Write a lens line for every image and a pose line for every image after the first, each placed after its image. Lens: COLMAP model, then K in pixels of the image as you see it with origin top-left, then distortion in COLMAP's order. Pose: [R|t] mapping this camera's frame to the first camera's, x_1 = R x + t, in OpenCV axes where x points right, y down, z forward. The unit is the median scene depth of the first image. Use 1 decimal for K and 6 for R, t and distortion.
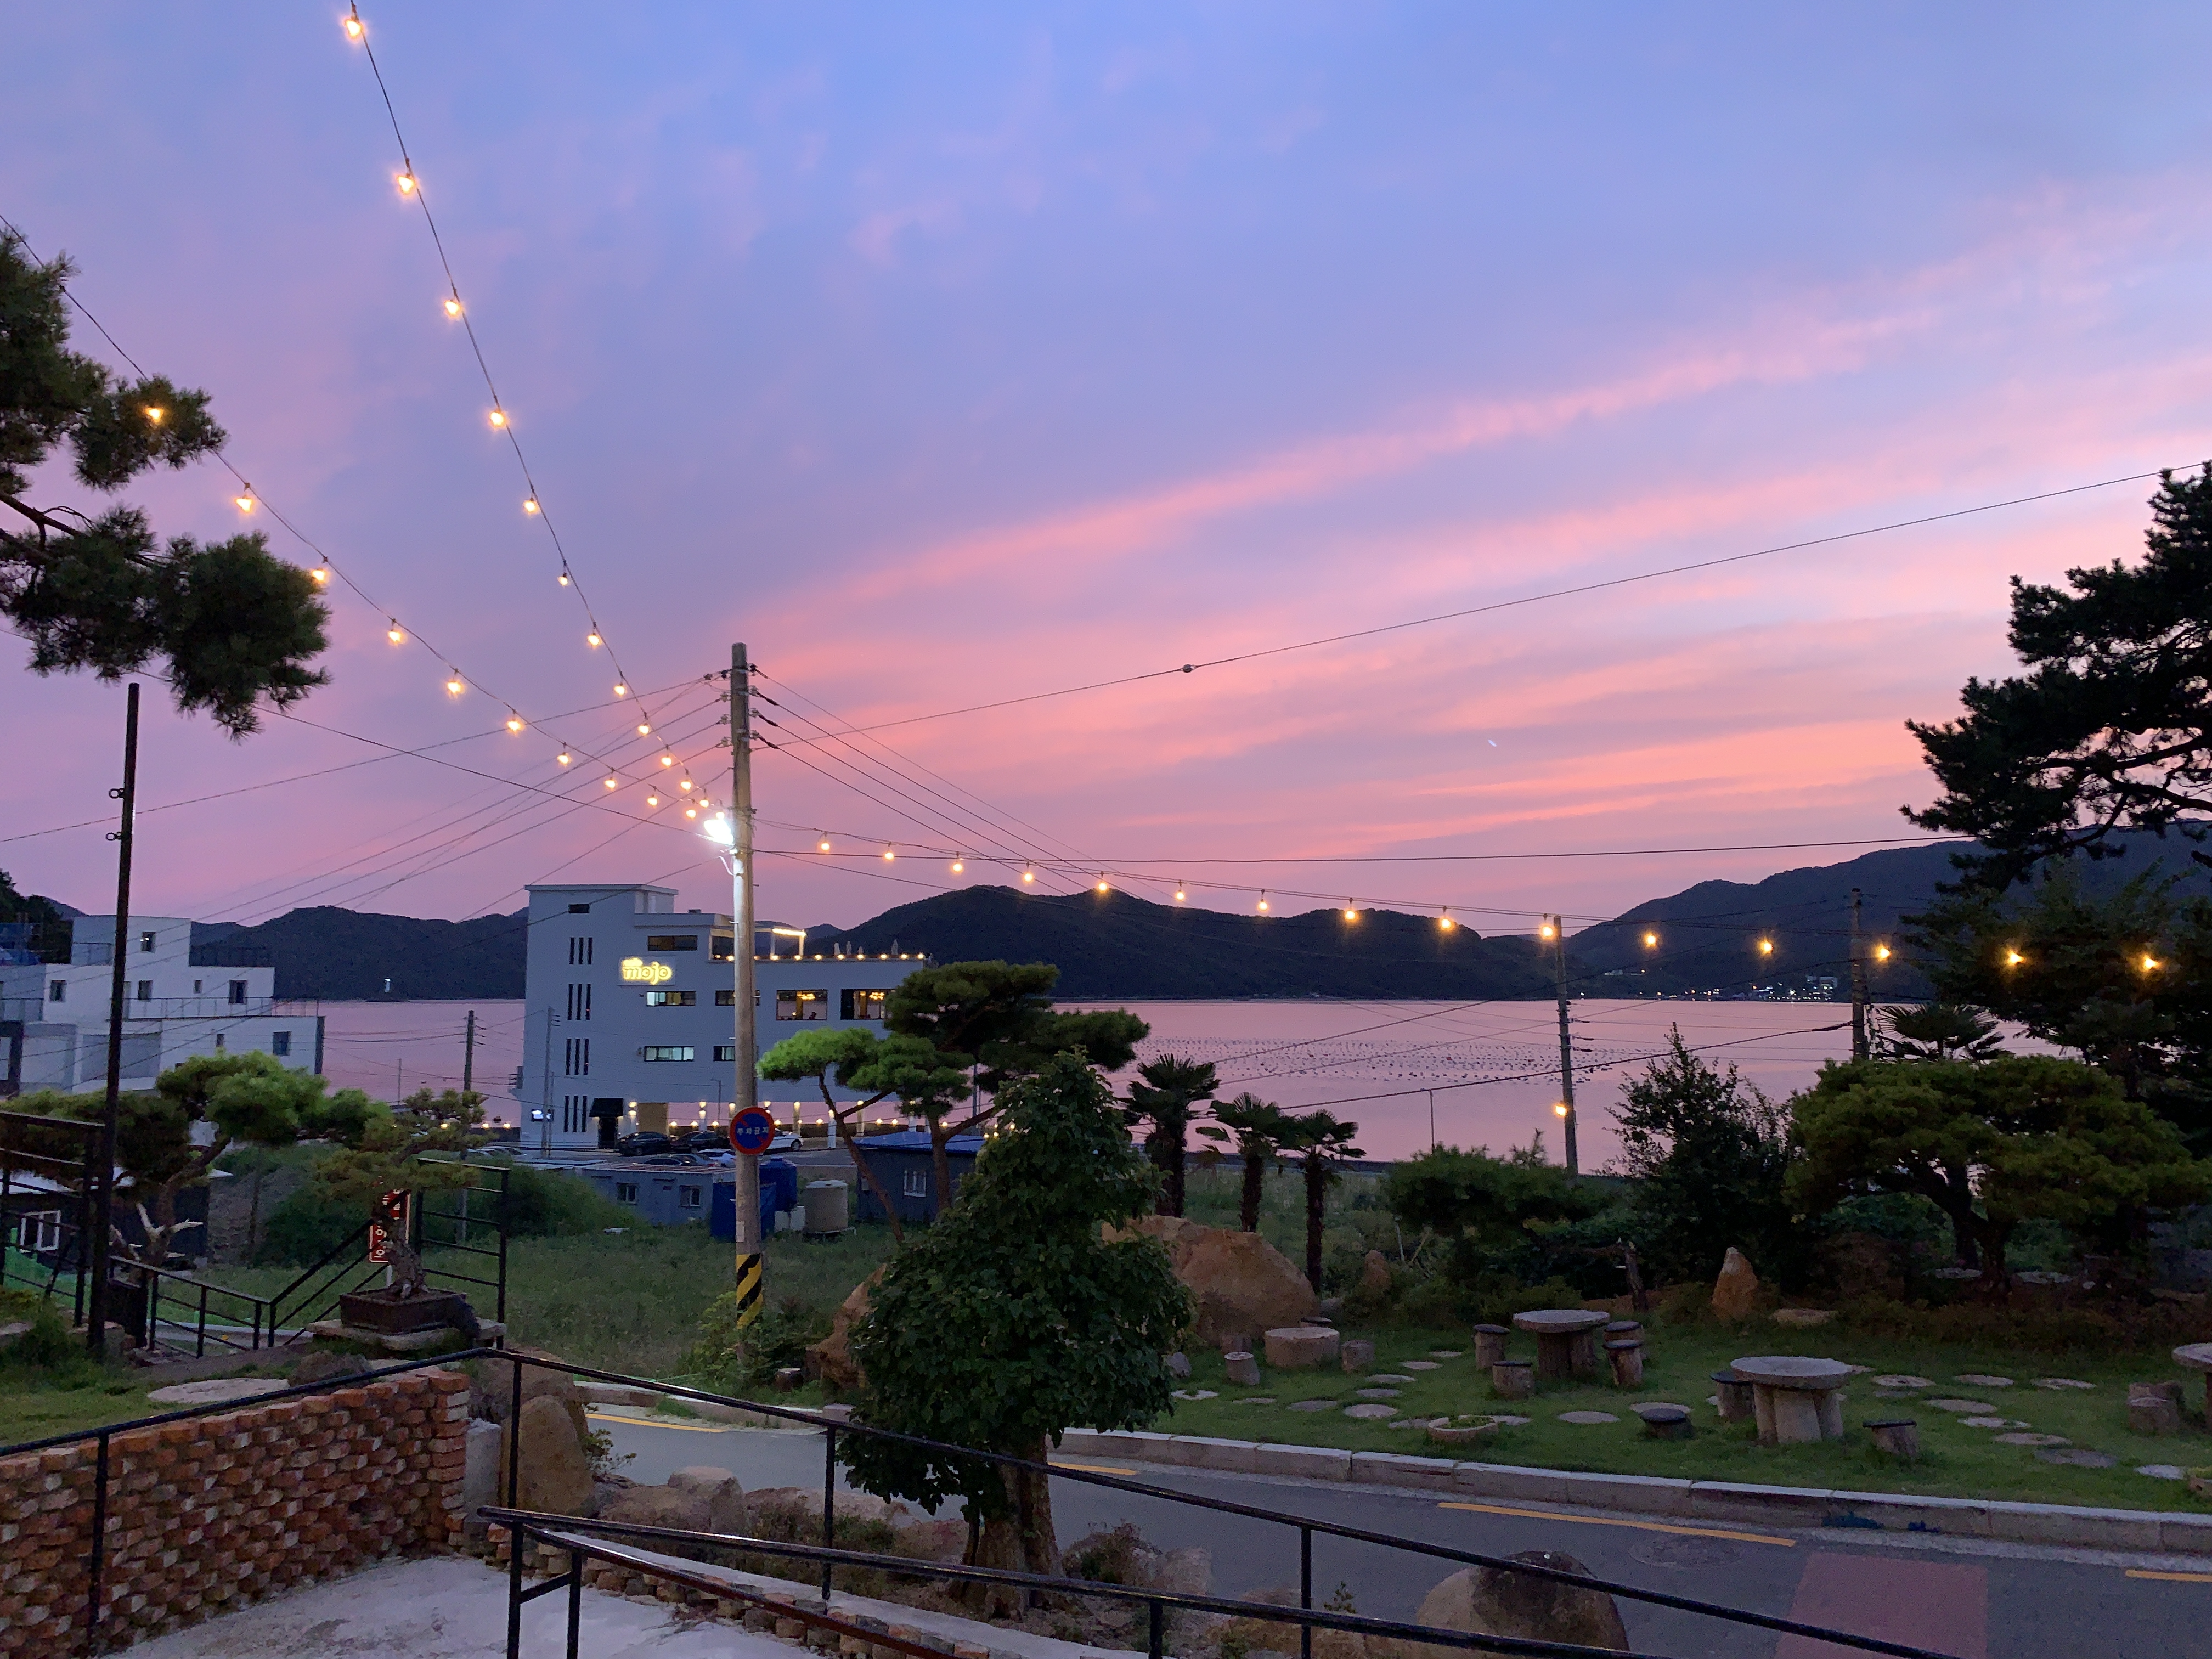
lens RADIAL K [[1696.7, 0, 1115.2], [0, 1696.7, 795.3], [0, 0, 1]] dist [0.030240, -0.031116]
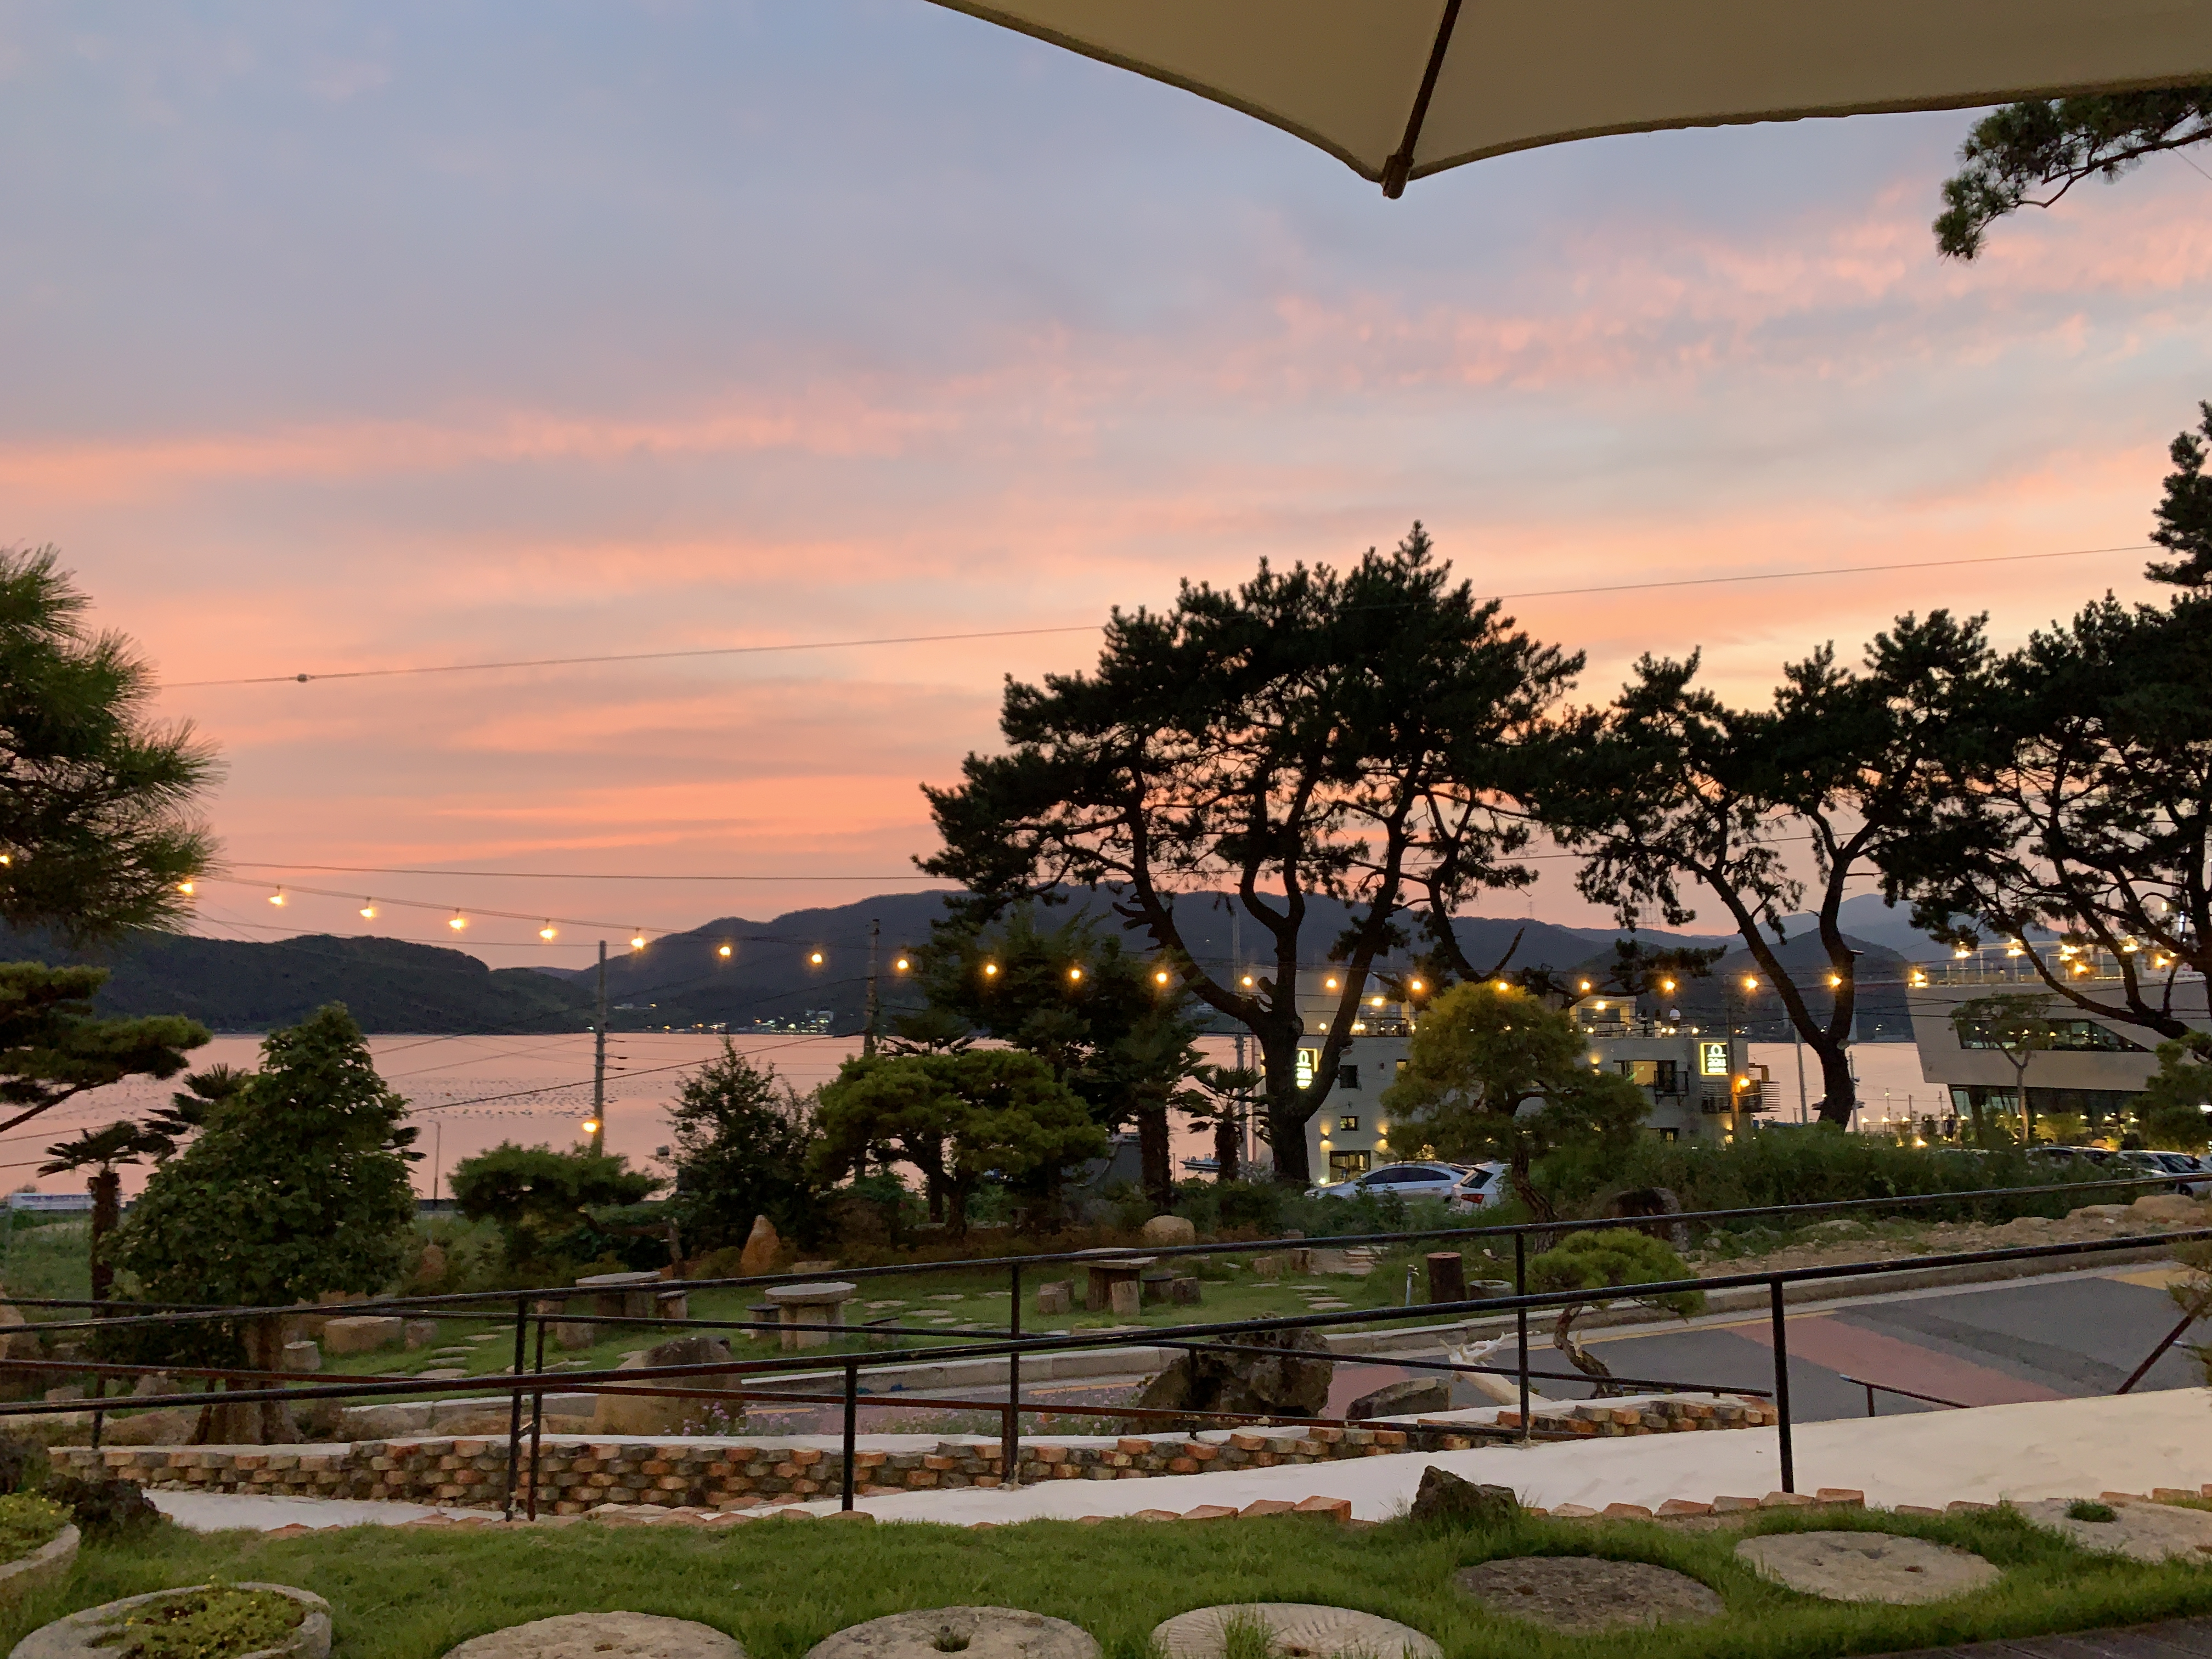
lens RADIAL K [[1696.7, 0, 1115.2], [0, 1696.7, 795.3], [0, 0, 1]] dist [0.030240, -0.031116]
pose [[0.846307, 0.078110, 0.526938, -0.068337], [-0.068215, 0.996938, -0.038221, 0.001393], [-0.528310, -0.003599, 0.849044, -0.121674]]
